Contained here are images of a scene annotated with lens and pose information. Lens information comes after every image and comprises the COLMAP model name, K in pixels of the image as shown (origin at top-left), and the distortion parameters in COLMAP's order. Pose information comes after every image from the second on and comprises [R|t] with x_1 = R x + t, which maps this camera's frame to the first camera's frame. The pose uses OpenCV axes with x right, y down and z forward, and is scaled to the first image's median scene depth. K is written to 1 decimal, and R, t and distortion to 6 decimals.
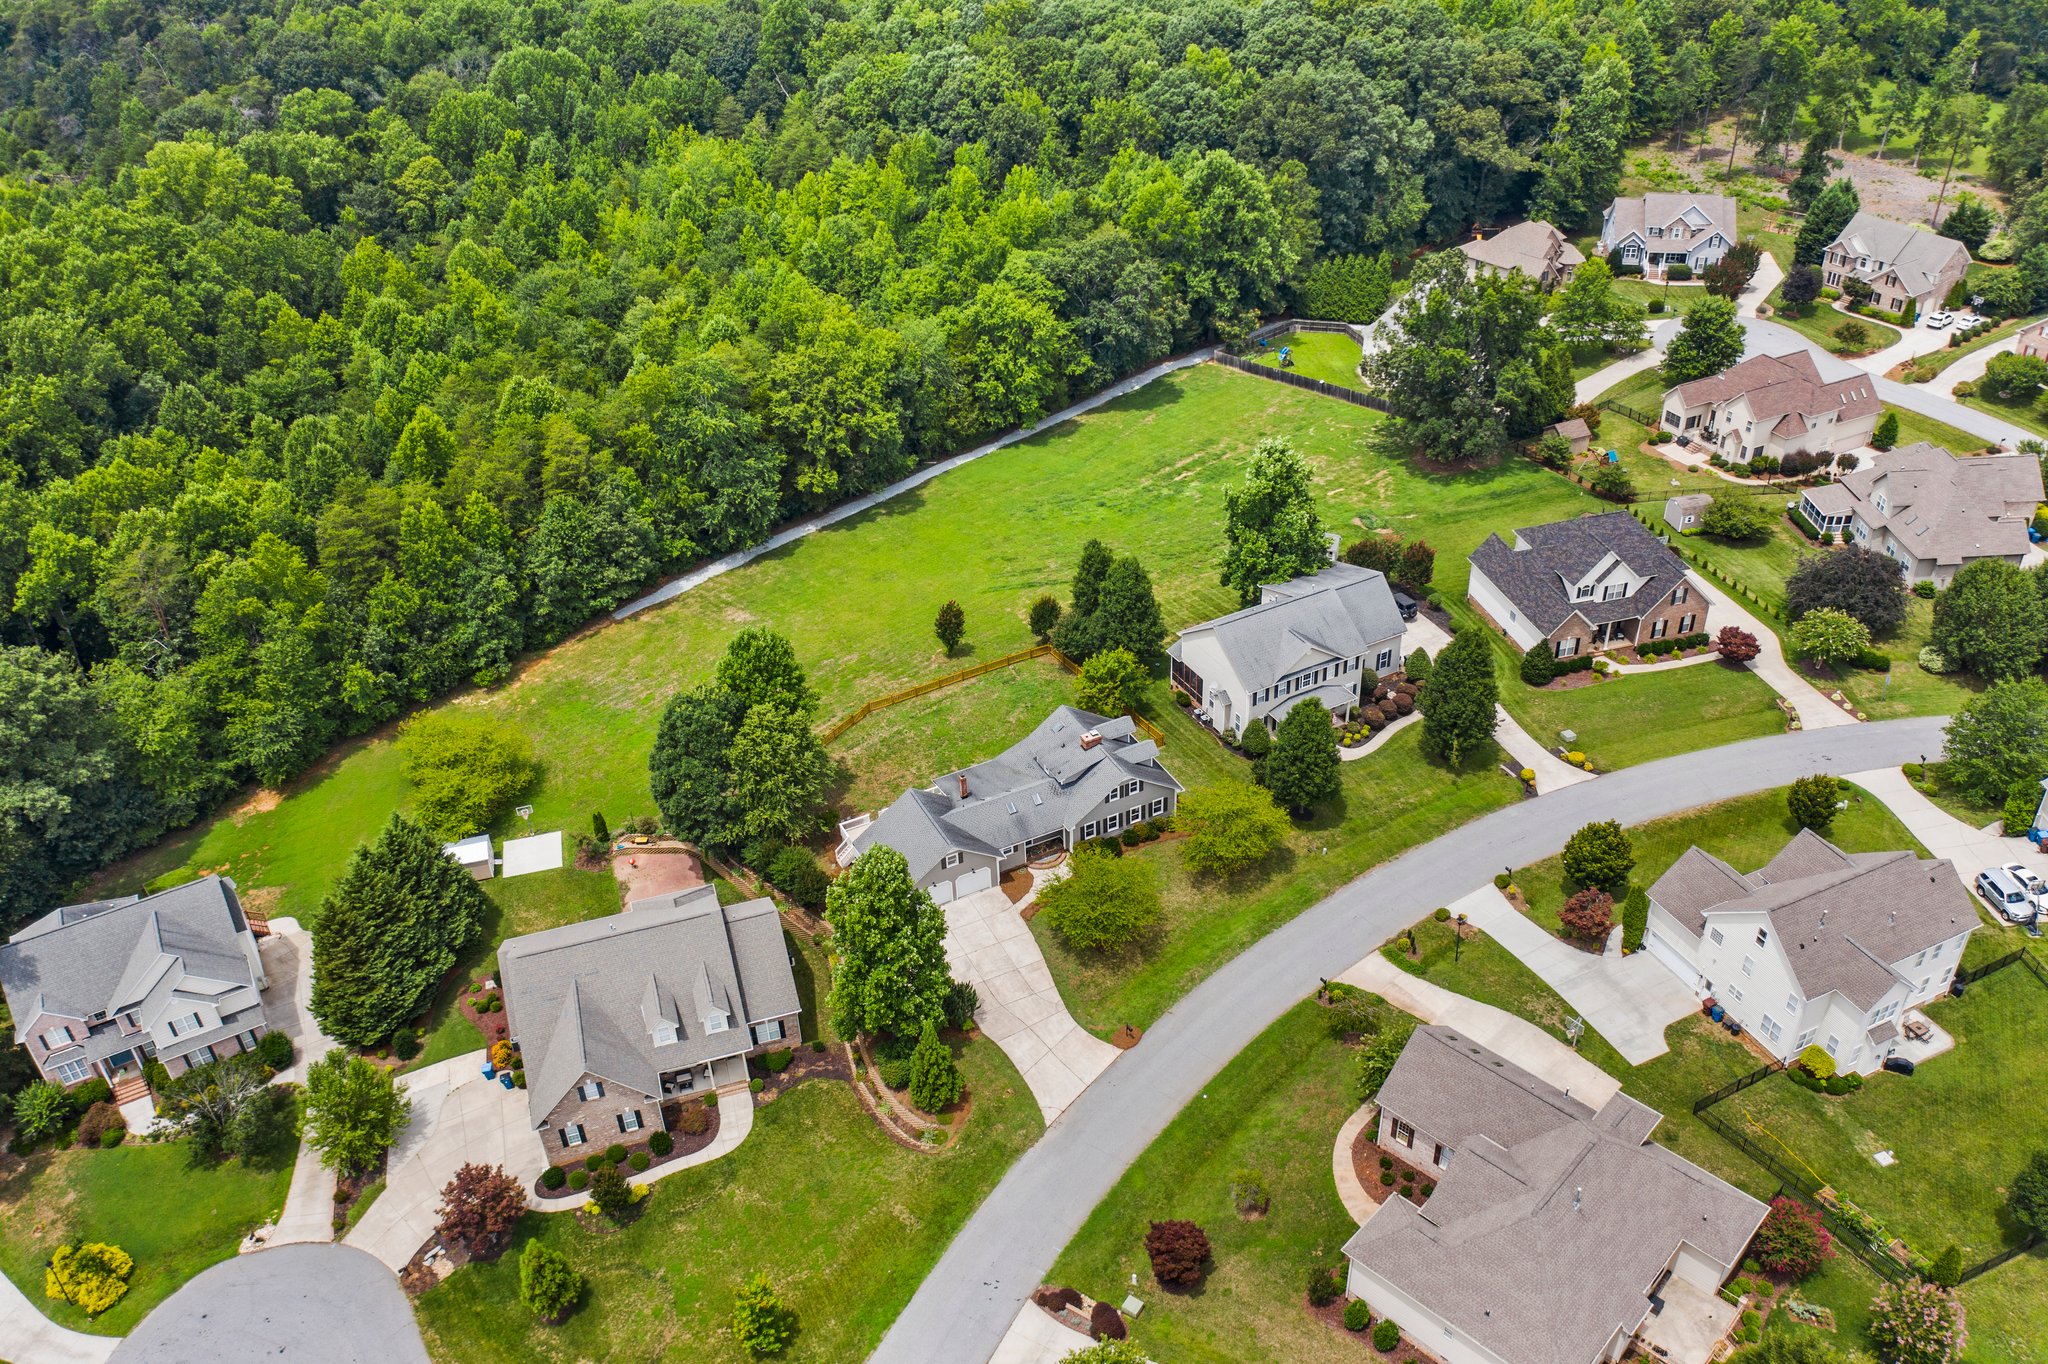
lens RADIAL K [[1600.3, 0, 1018.9], [0, 1600.3, 677.3], [0, 0, 1]] dist [-0.033918, 0.001656]
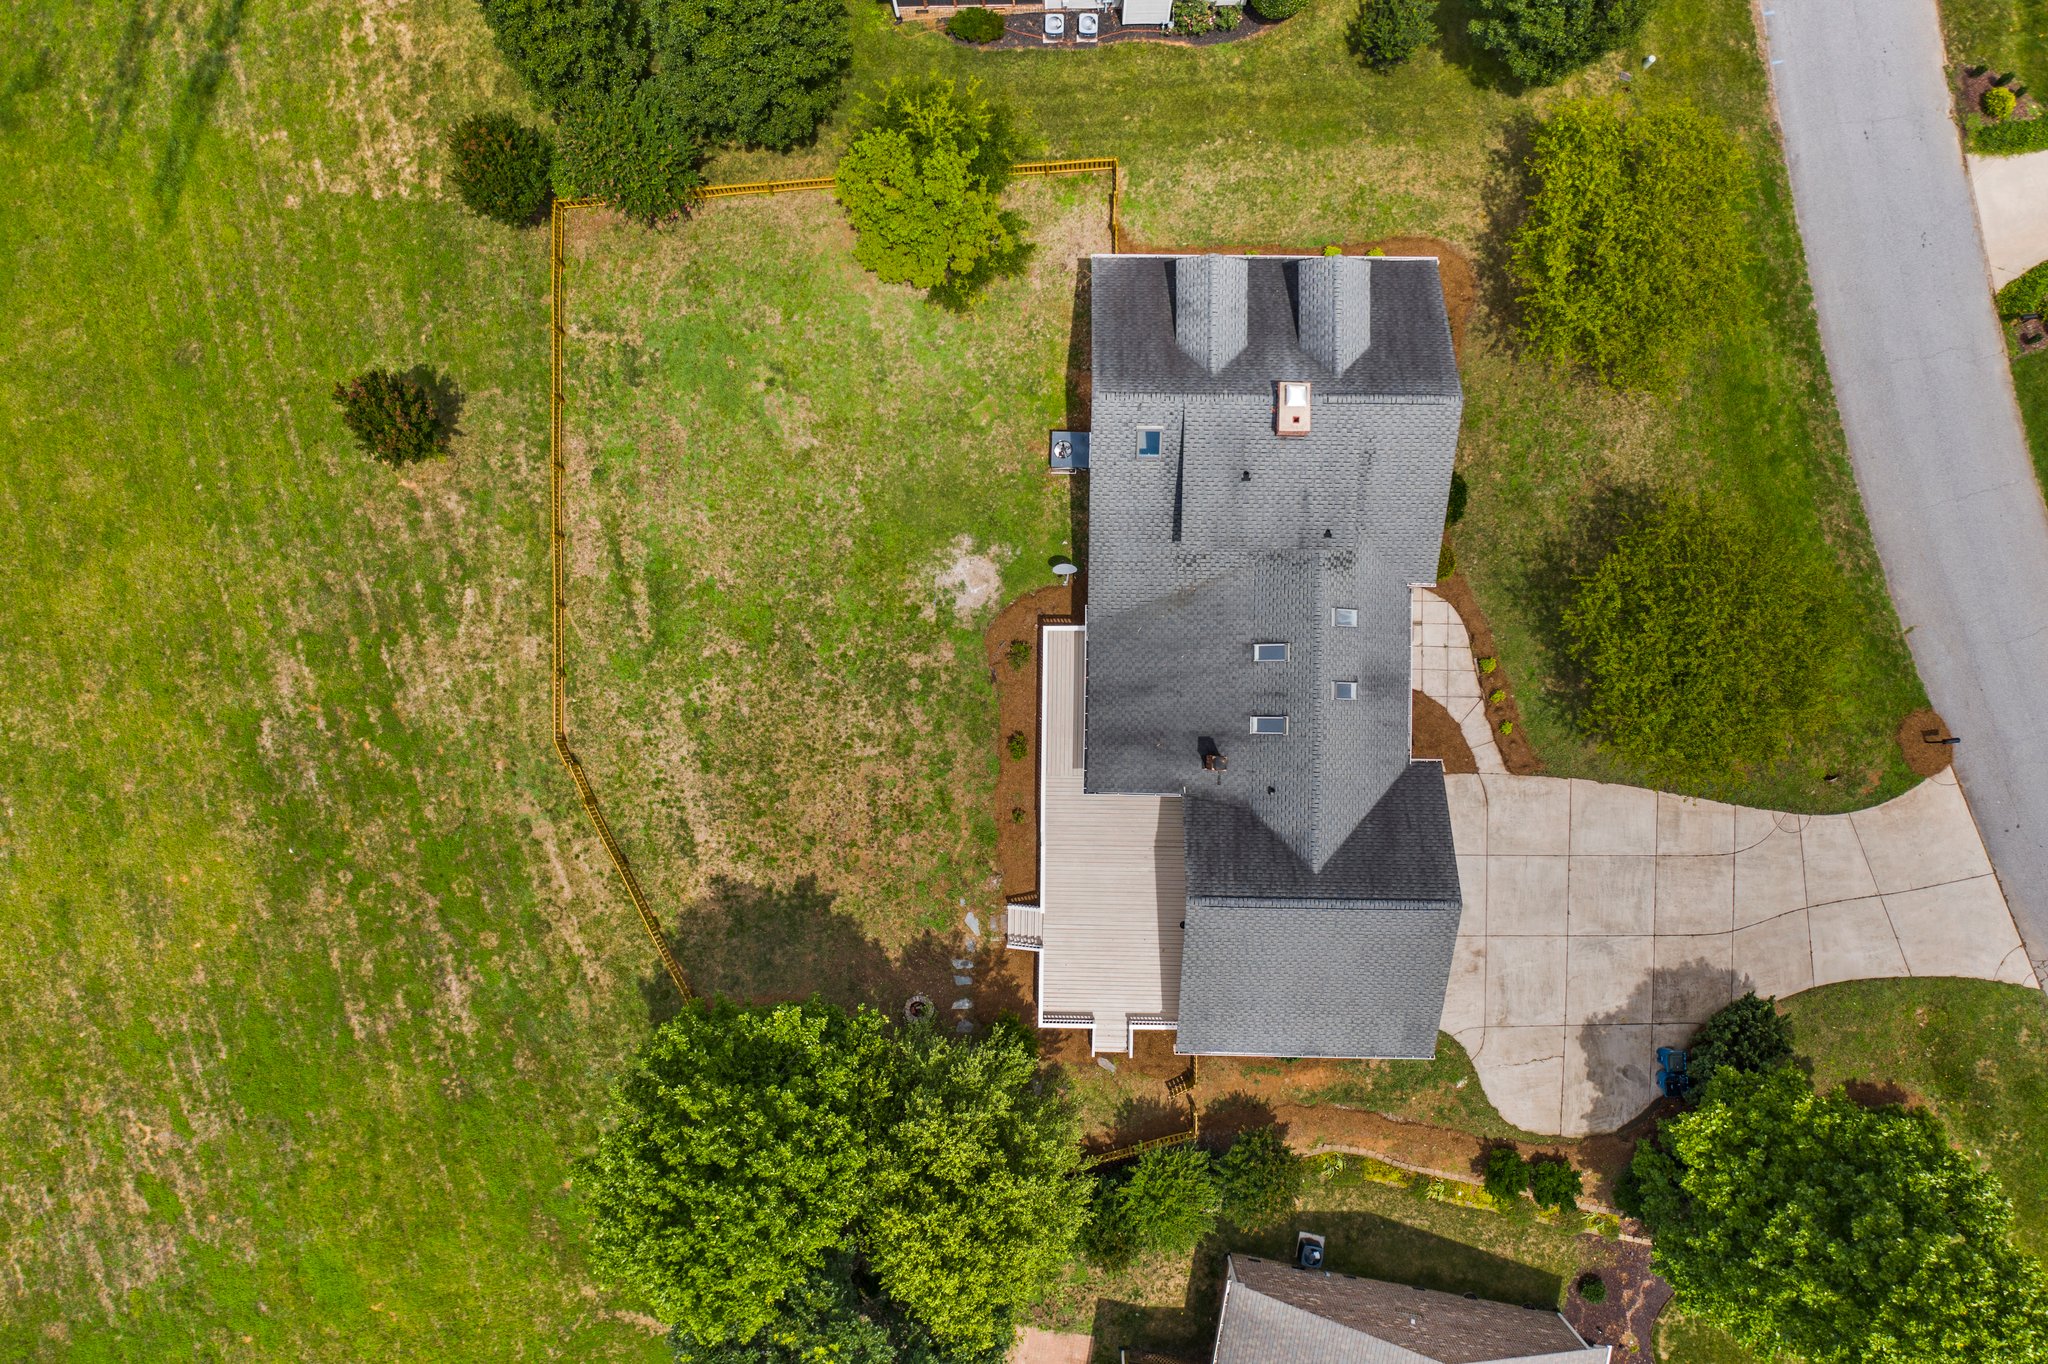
lens RADIAL K [[1600.3, 0, 1018.9], [0, 1600.3, 677.3], [0, 0, 1]] dist [-0.033918, 0.001656]
pose [[0.455040, -0.888899, 0.052881, -0.050326], [0.504045, 0.306073, 0.807625, -0.235922], [-0.734083, -0.340847, 0.587321, 0.701146]]
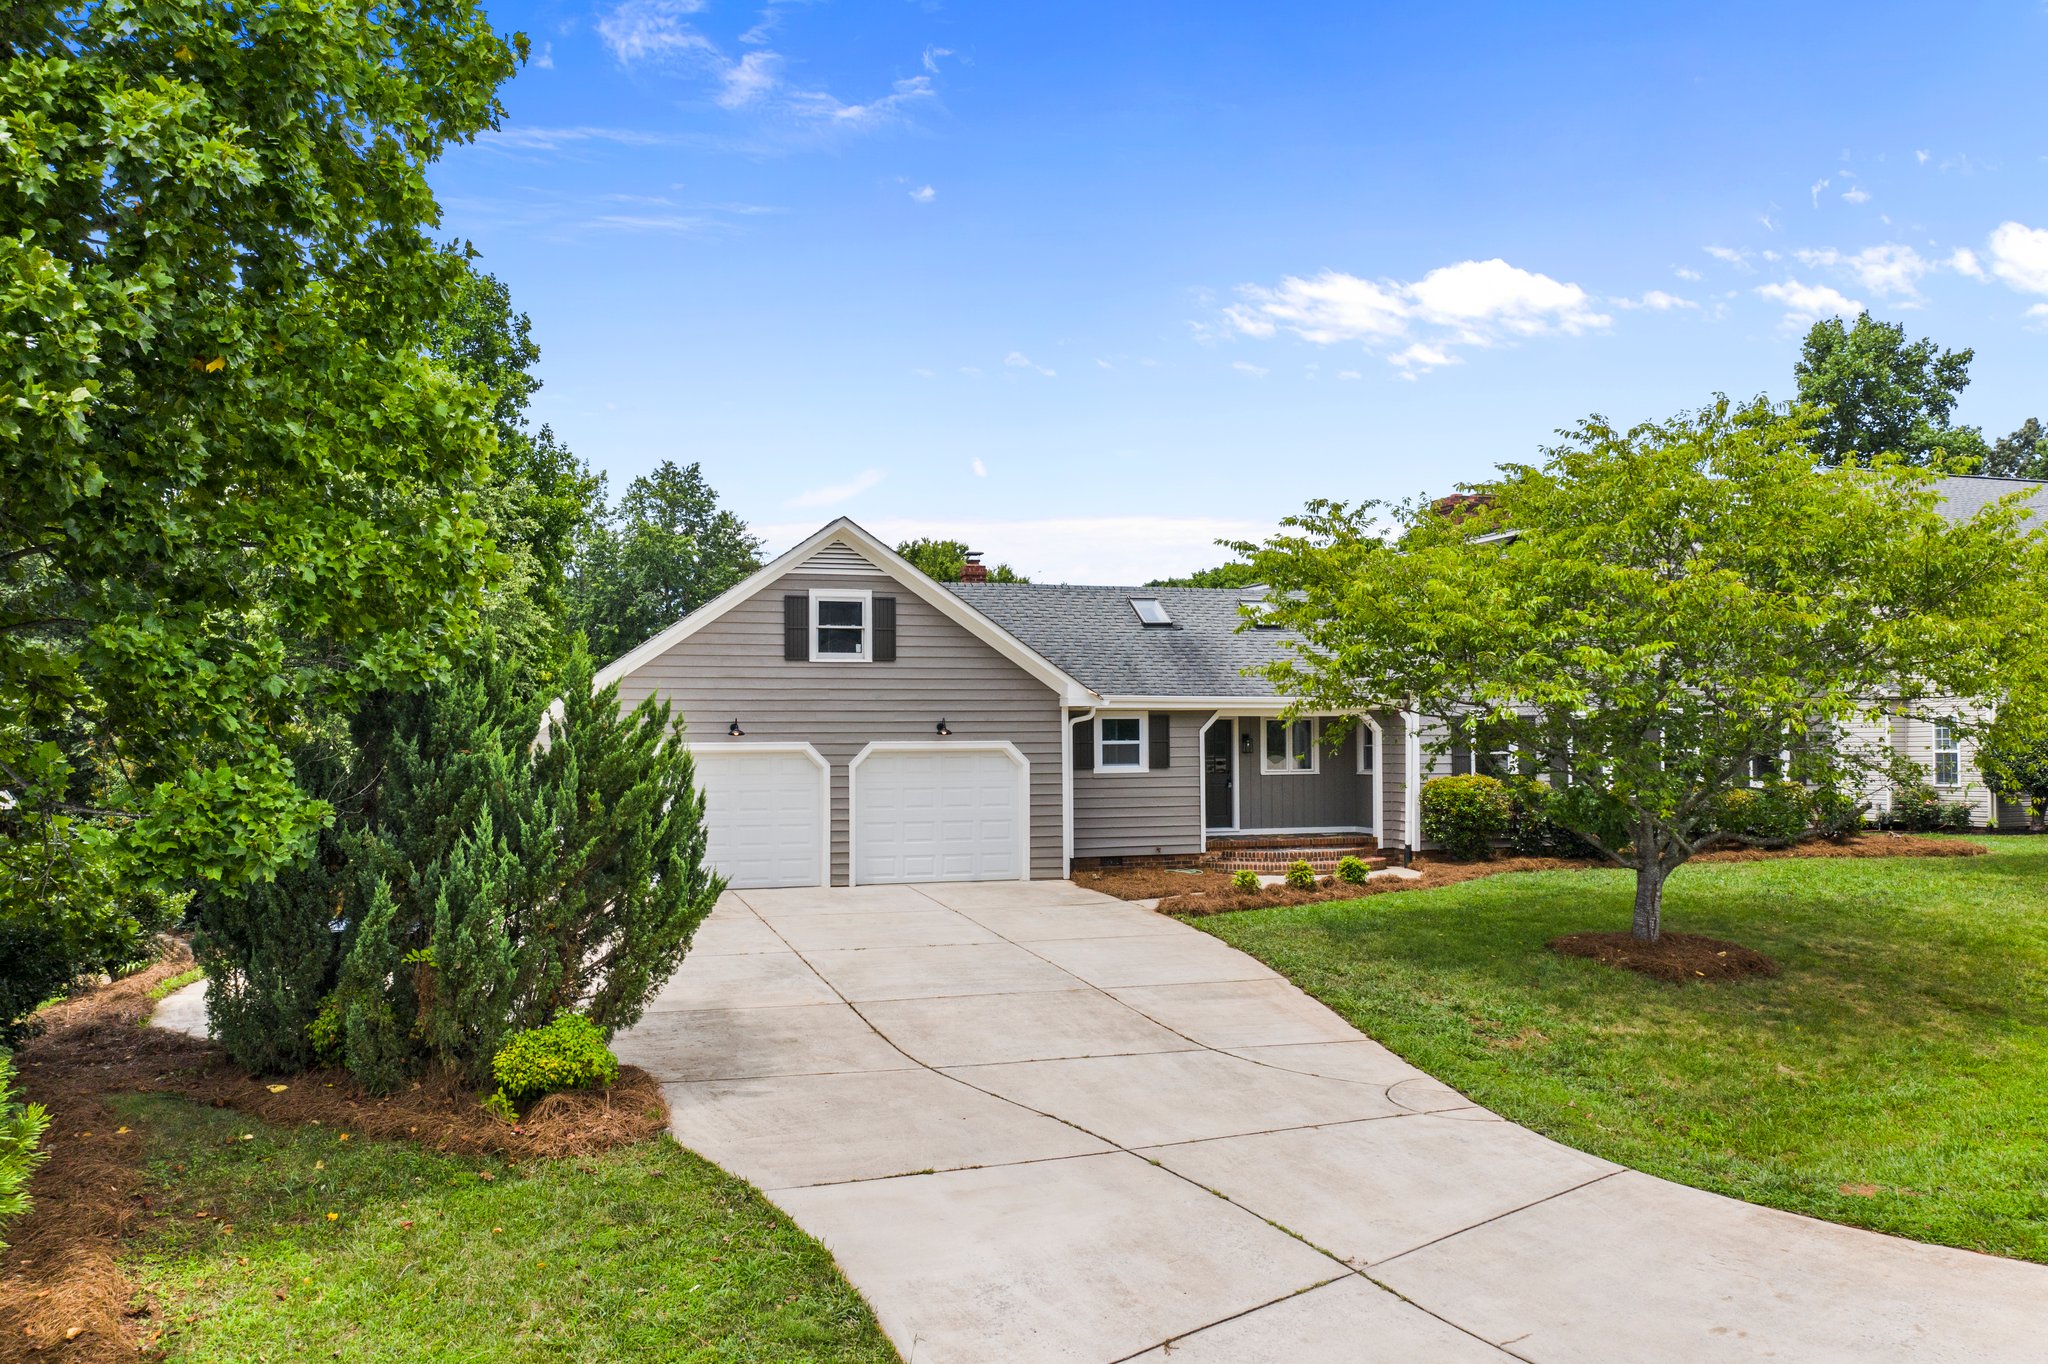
lens RADIAL K [[1613.5, 0, 1022.6], [0, 1613.5, 708.6], [0, 0, 1]] dist [-0.036010, 0.009160]
pose [[0.988093, 0.028177, -0.151254, 0.010890], [-0.109832, 0.817622, -0.565183, 0.194880], [0.107744, 0.575066, 0.810981, 0.687559]]
